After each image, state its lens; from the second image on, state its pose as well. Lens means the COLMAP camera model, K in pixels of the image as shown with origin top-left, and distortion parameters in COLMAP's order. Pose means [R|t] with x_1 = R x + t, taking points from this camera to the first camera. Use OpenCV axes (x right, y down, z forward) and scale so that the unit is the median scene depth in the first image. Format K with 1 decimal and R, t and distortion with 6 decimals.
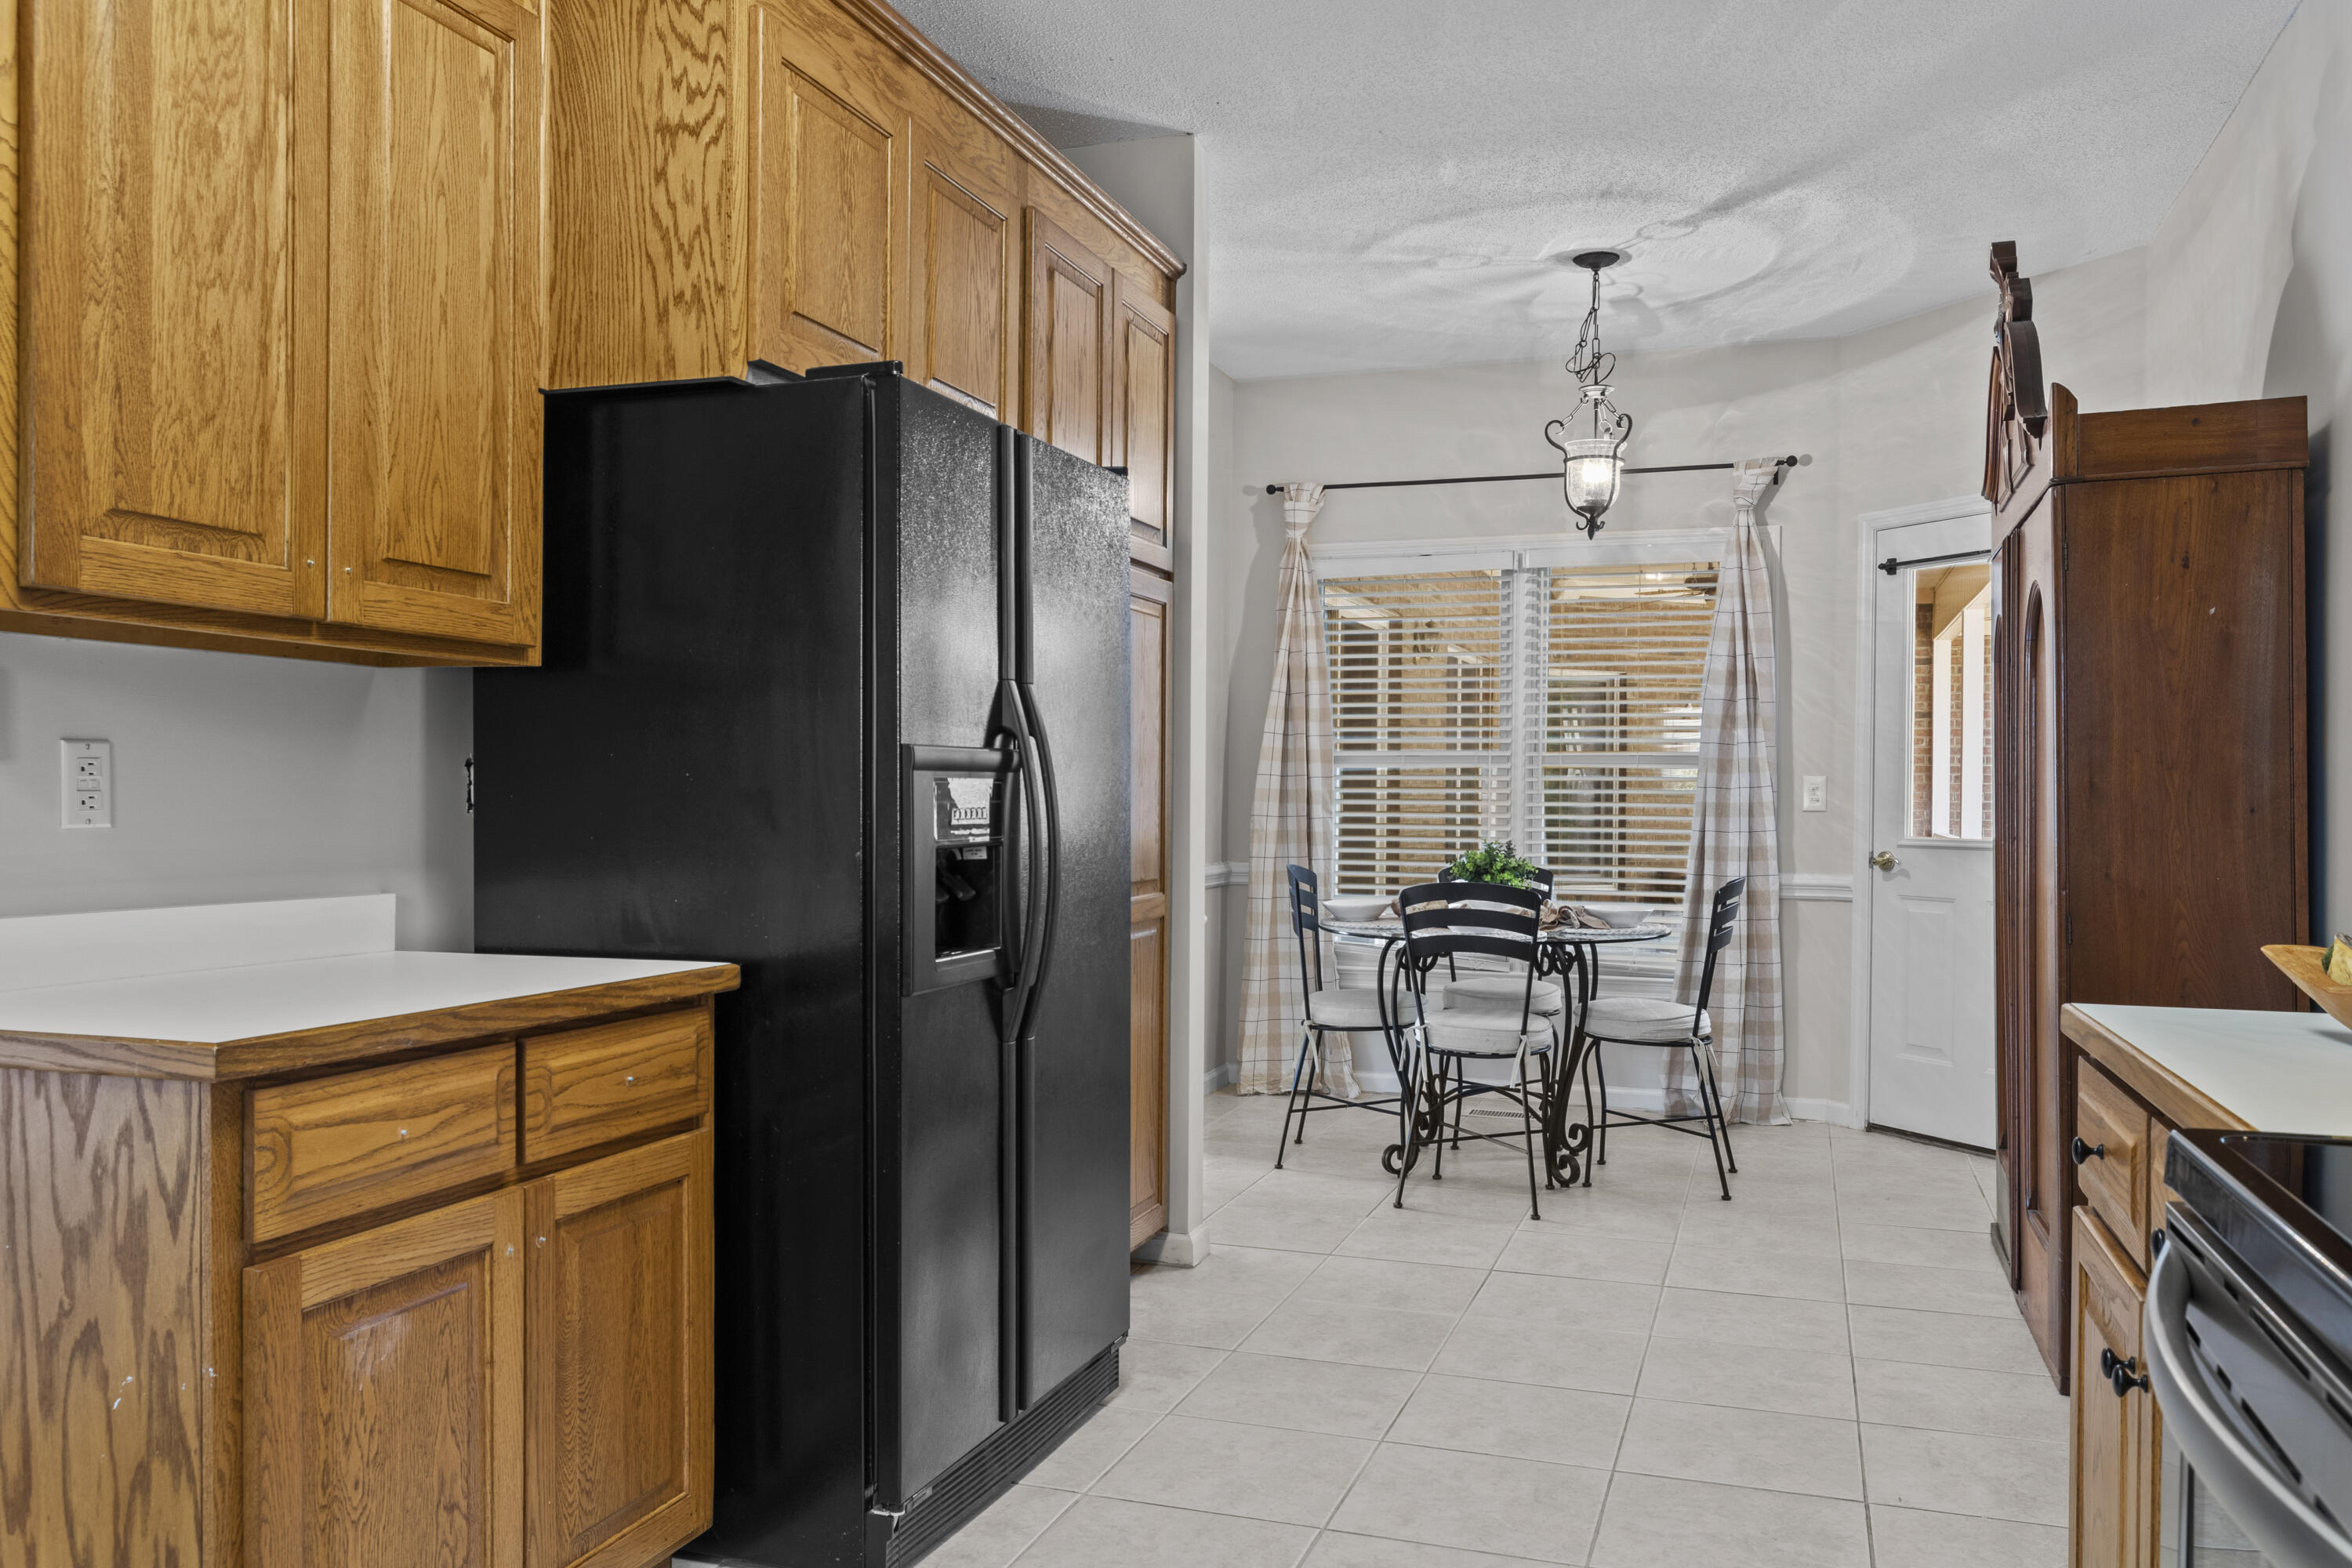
lens RADIAL K [[1812.9, 0, 1175.0], [0, 1812.9, 815.6], [0, 0, 1]] dist [0.002504, 0.001306]
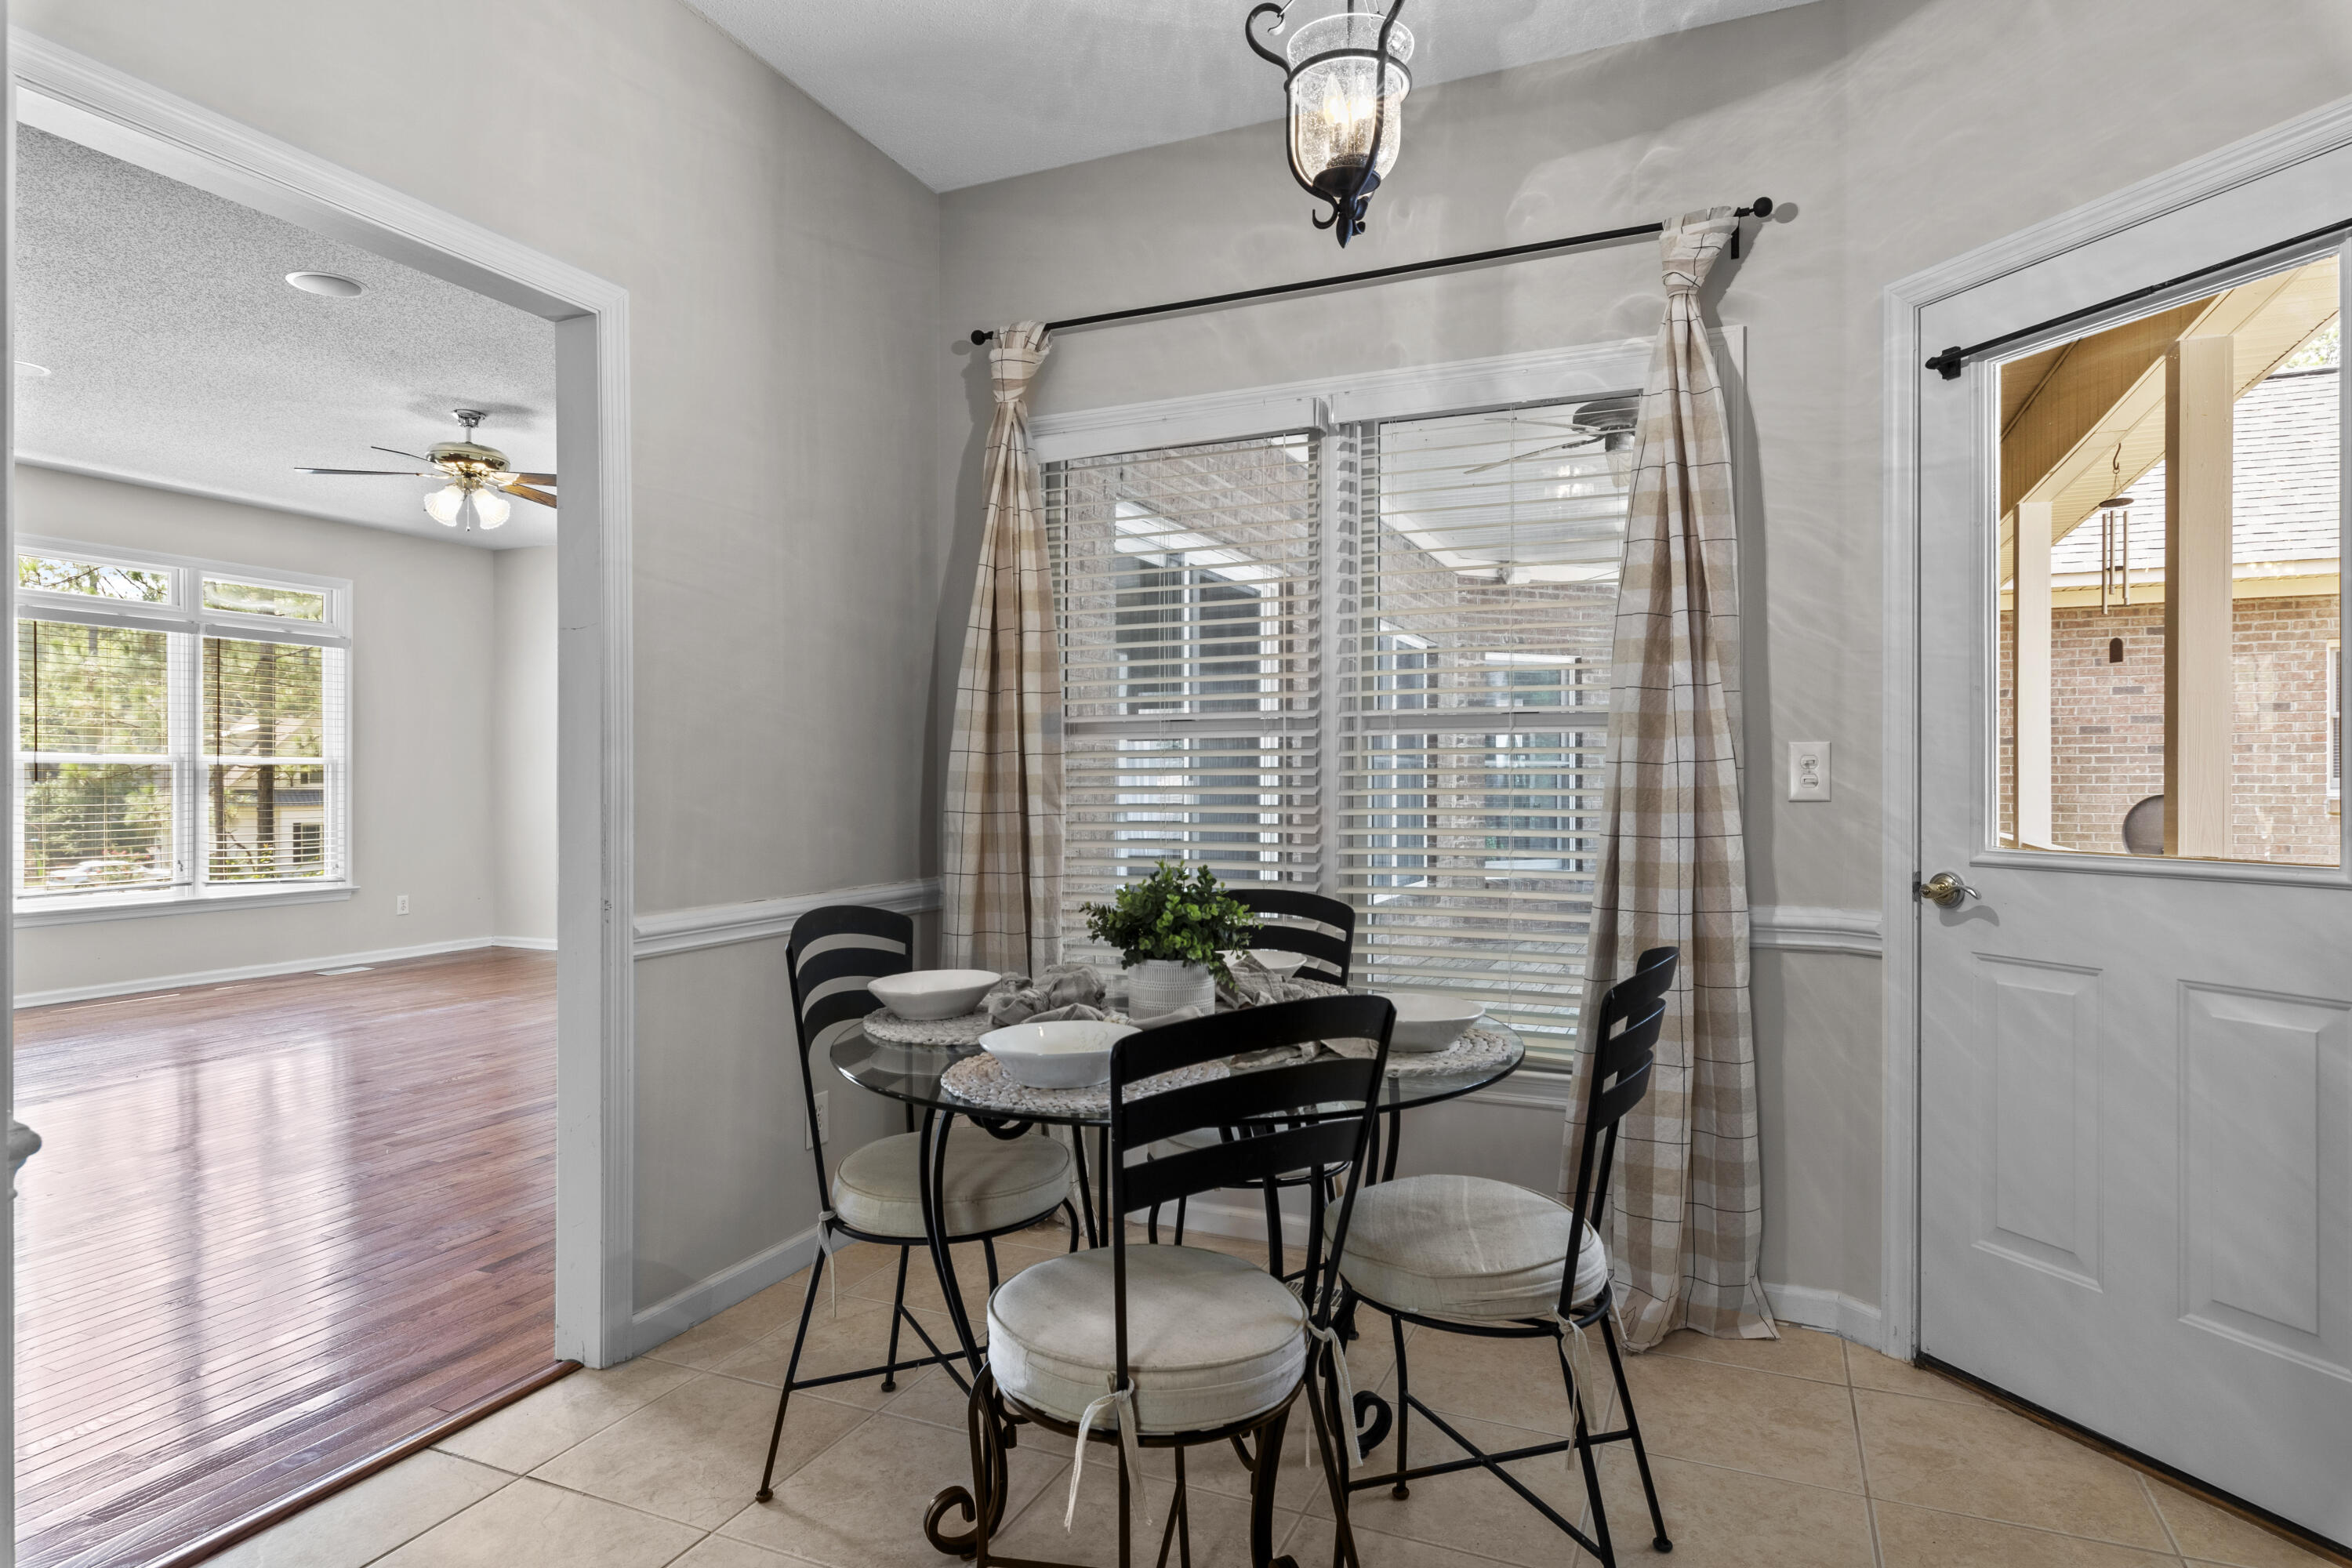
lens RADIAL K [[1314.7, 0, 1176.0], [0, 1314.7, 784.0], [0, 0, 1]] dist [0.001484, -0.000408]
pose [[0.996596, -0.008293, -0.082027, 0.183454], [0.007373, 0.999907, -0.011507, -0.004526], [0.082114, 0.010863, 0.996564, 0.560161]]
